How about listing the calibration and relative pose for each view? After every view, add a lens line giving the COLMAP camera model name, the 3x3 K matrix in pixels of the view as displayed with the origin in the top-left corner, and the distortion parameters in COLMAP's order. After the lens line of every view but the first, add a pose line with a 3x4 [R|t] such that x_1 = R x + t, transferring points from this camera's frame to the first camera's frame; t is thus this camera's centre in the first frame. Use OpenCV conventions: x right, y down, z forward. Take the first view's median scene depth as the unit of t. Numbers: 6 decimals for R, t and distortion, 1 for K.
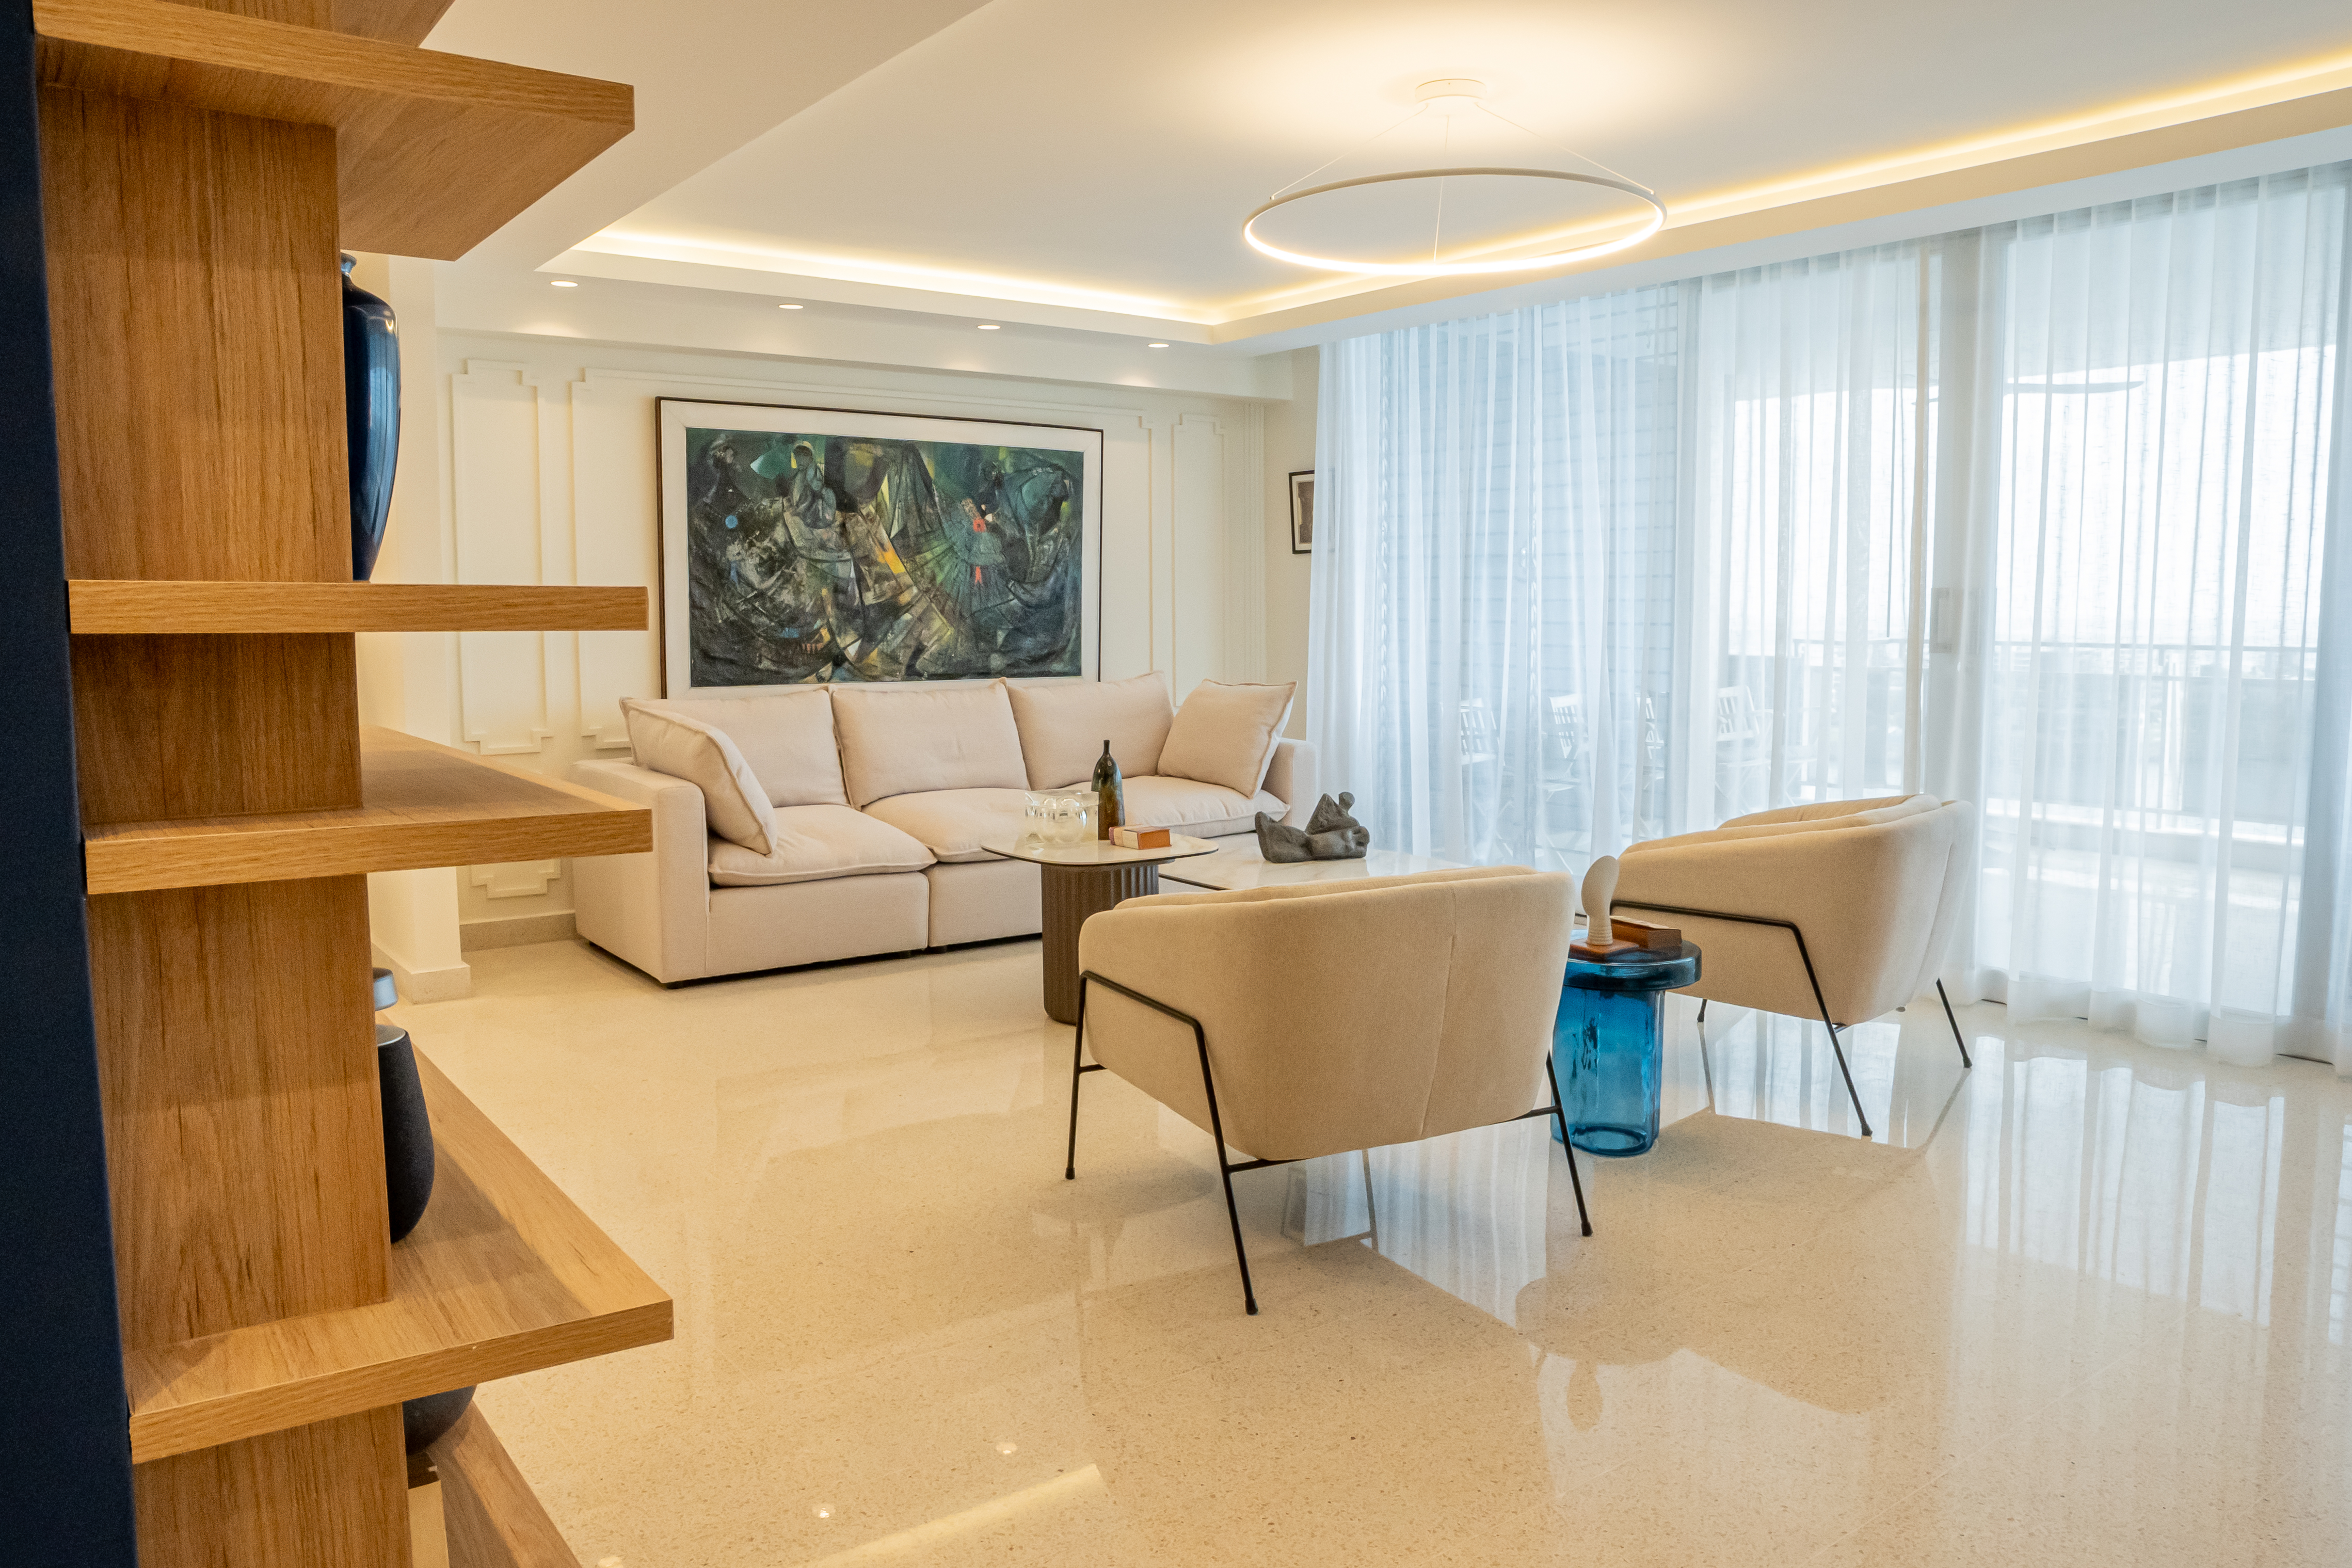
lens RADIAL K [[1651.0, 0, 1176.0], [0, 1651.0, 784.0], [0, 0, 1]] dist [-0.107336, 0.071567]
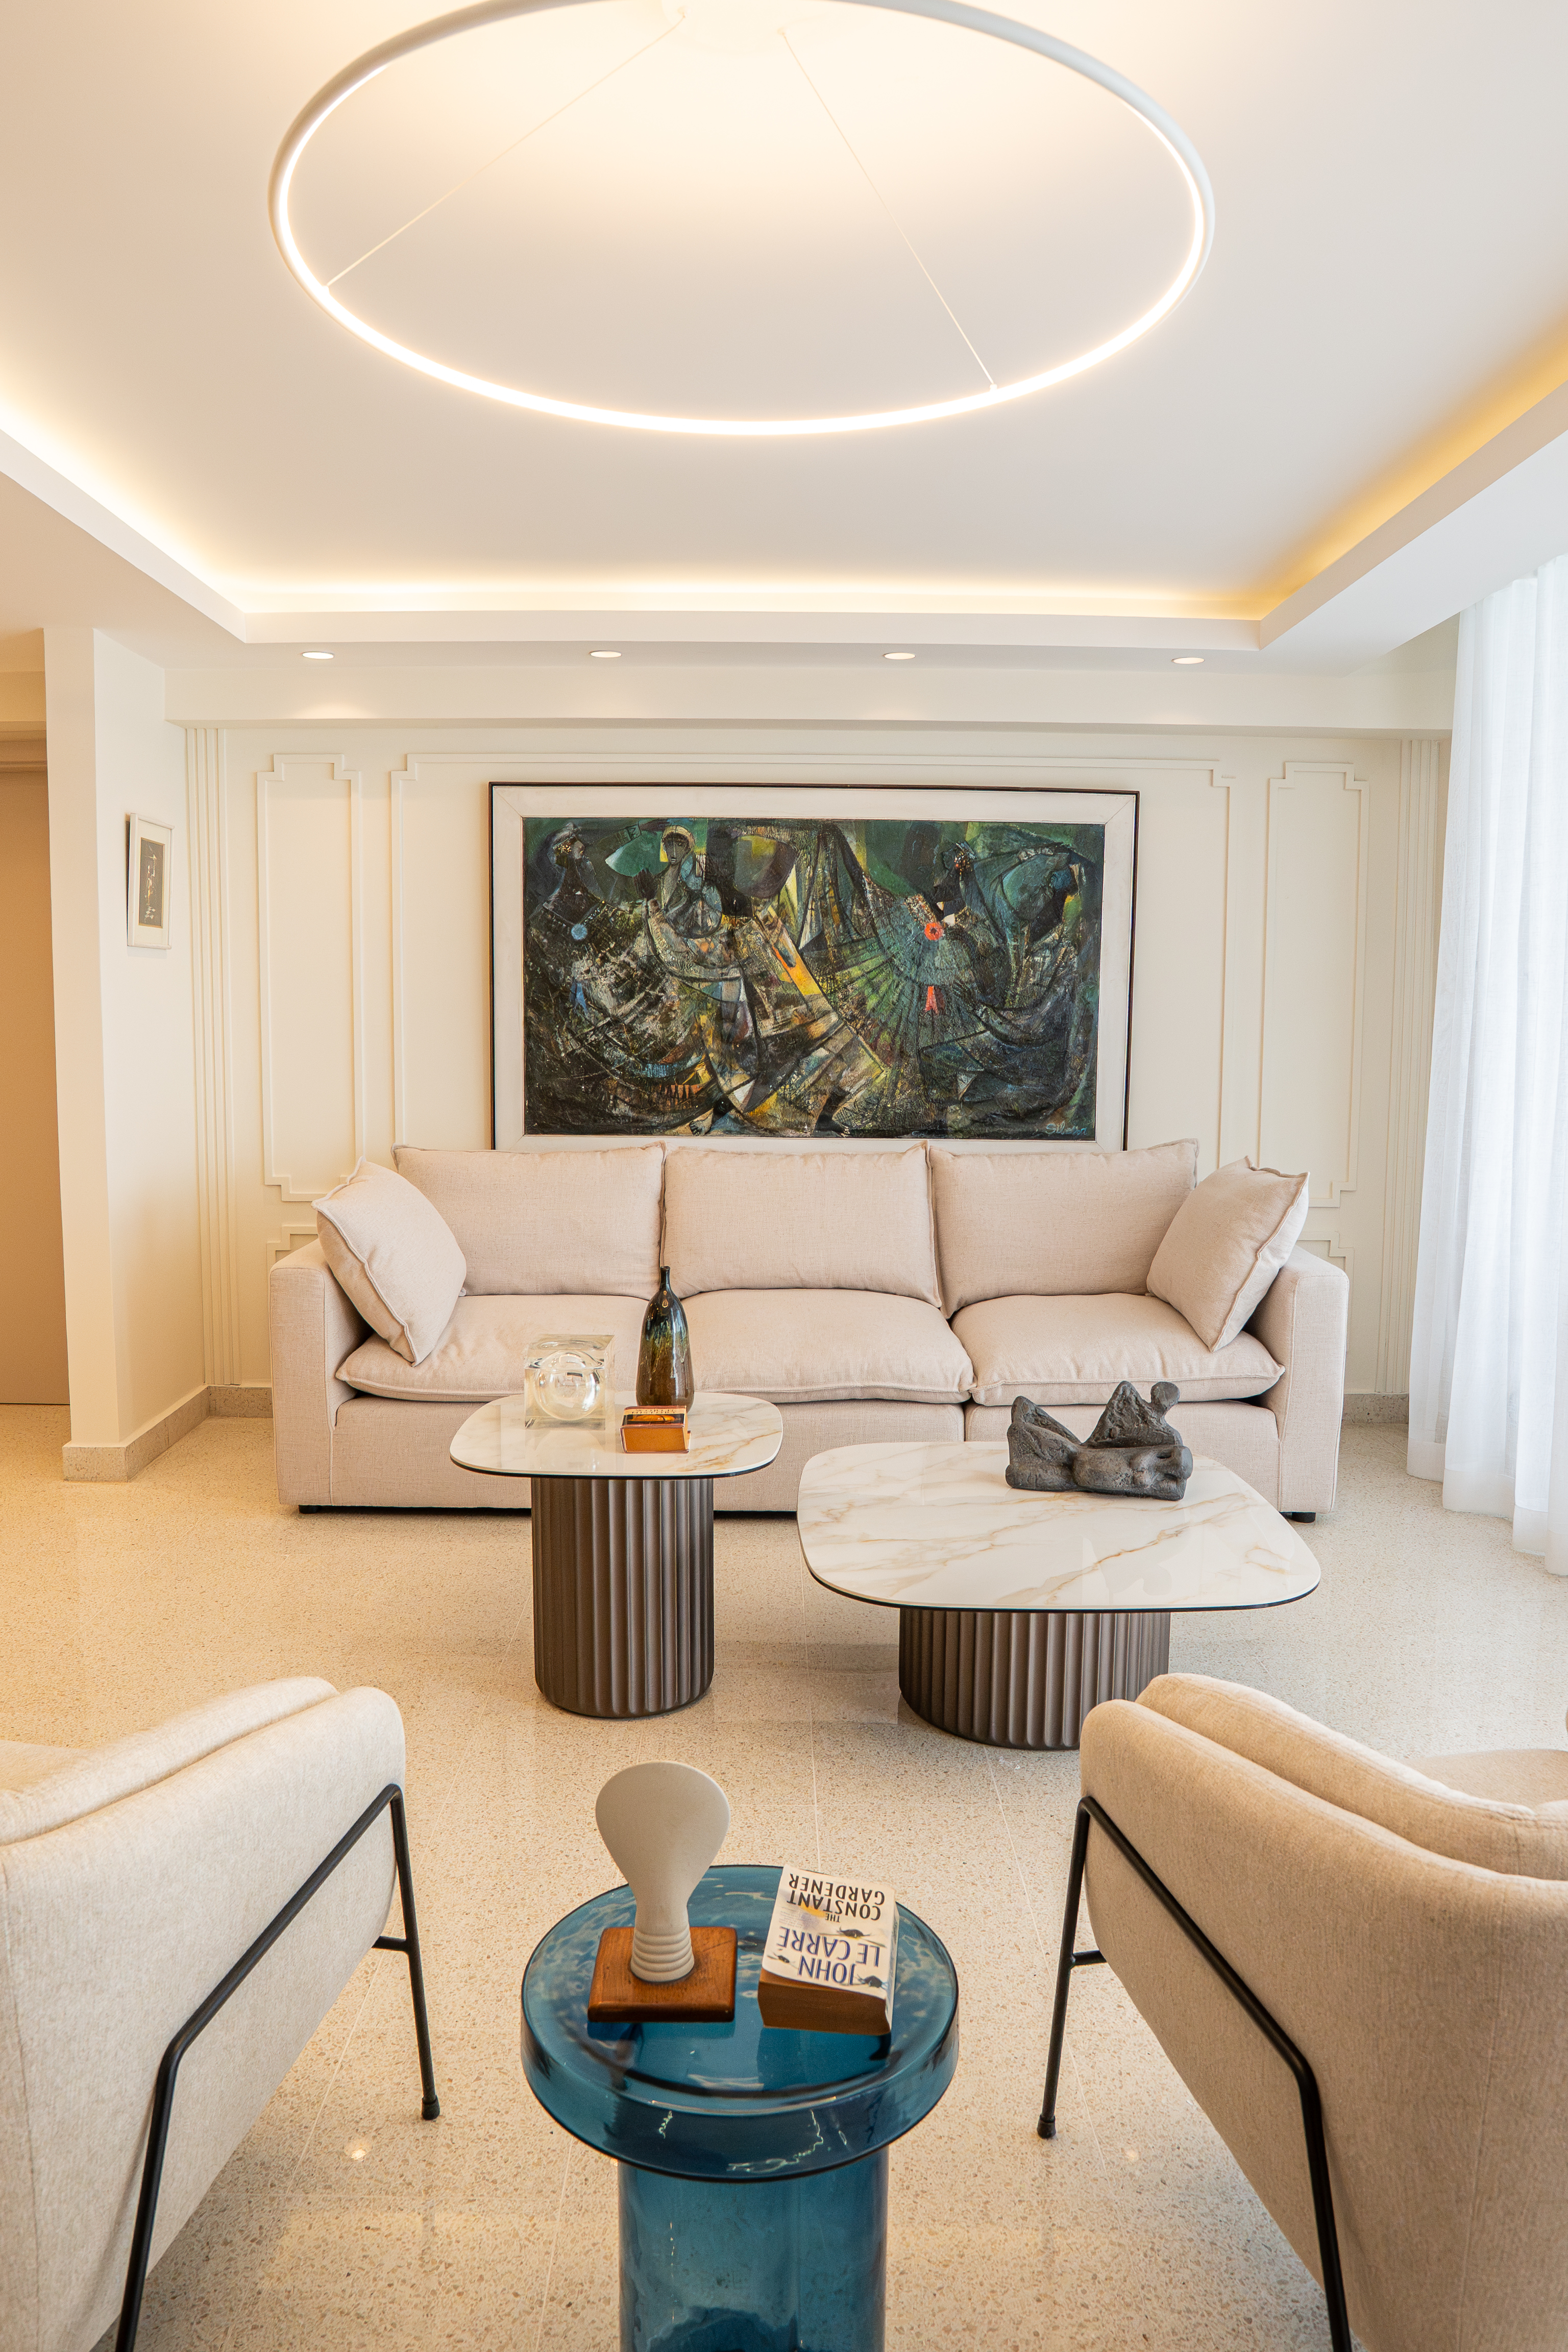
lens RADIAL K [[1651.0, 0, 784.0], [0, 1651.0, 1176.0], [0, 0, 1]] dist [-0.107336, 0.071567]
pose [[0.806824, 0.066550, -0.587031, 0.278346], [-0.071639, 0.997324, 0.014601, -0.056306], [0.586432, 0.030274, 0.809433, 0.385766]]
